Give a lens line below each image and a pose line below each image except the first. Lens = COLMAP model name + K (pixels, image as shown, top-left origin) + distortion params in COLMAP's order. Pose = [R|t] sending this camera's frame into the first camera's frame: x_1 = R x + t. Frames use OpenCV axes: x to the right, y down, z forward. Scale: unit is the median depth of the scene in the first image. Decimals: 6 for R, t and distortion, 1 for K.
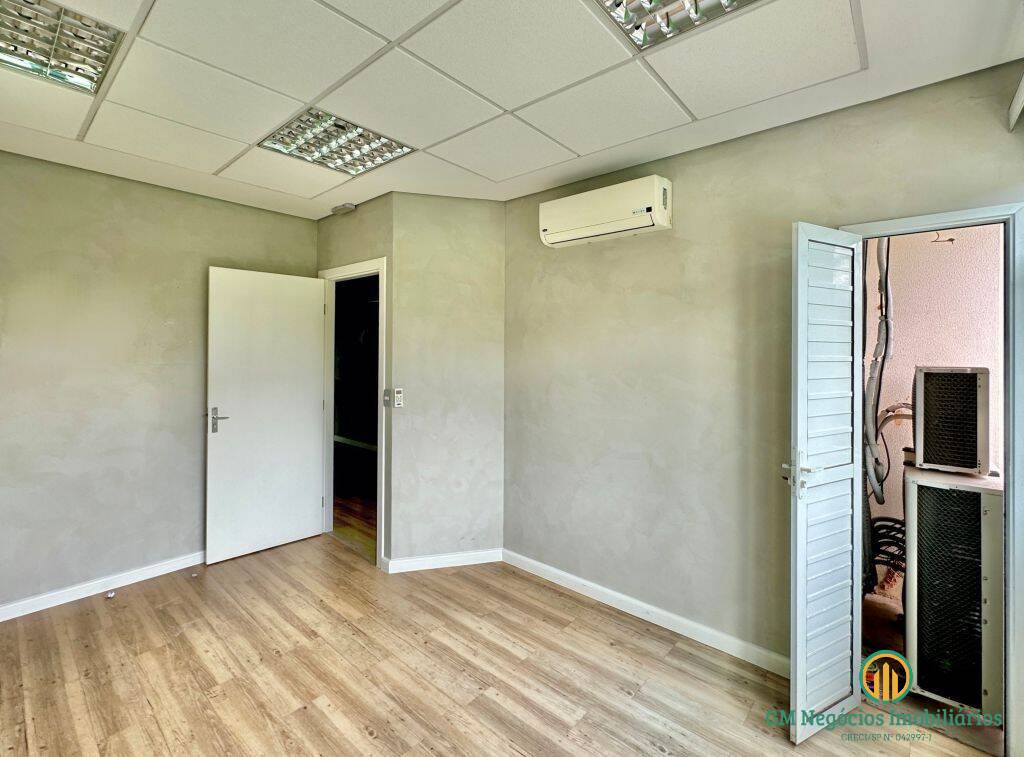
lens RADIAL K [[459.6, 0, 505.8], [0, 459.6, 348.5], [0, 0, 1]] dist [-0.001363, 0.000081]
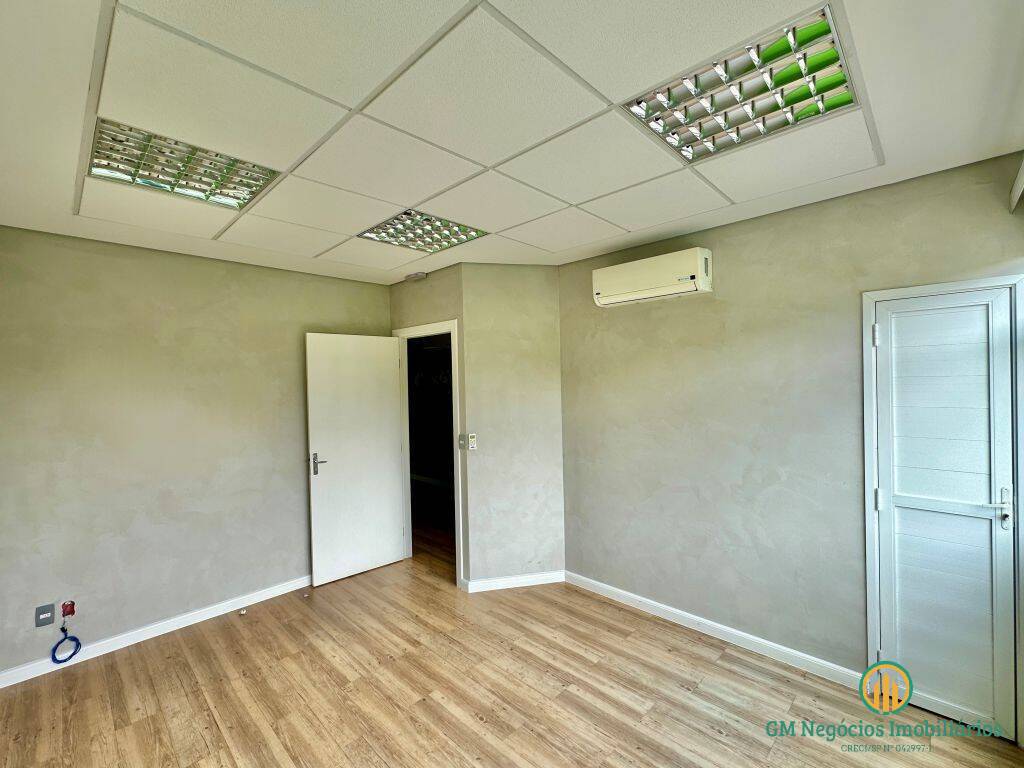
lens RADIAL K [[445.2, 0, 514.4], [0, 445.2, 385.3], [0, 0, 1]] dist [-0.002277, 0.000169]
pose [[0.998465, -0.029757, -0.046714, -0.084027], [0.030504, 0.999417, 0.015356, -0.057421], [0.046230, -0.016758, 0.998790, -0.129591]]
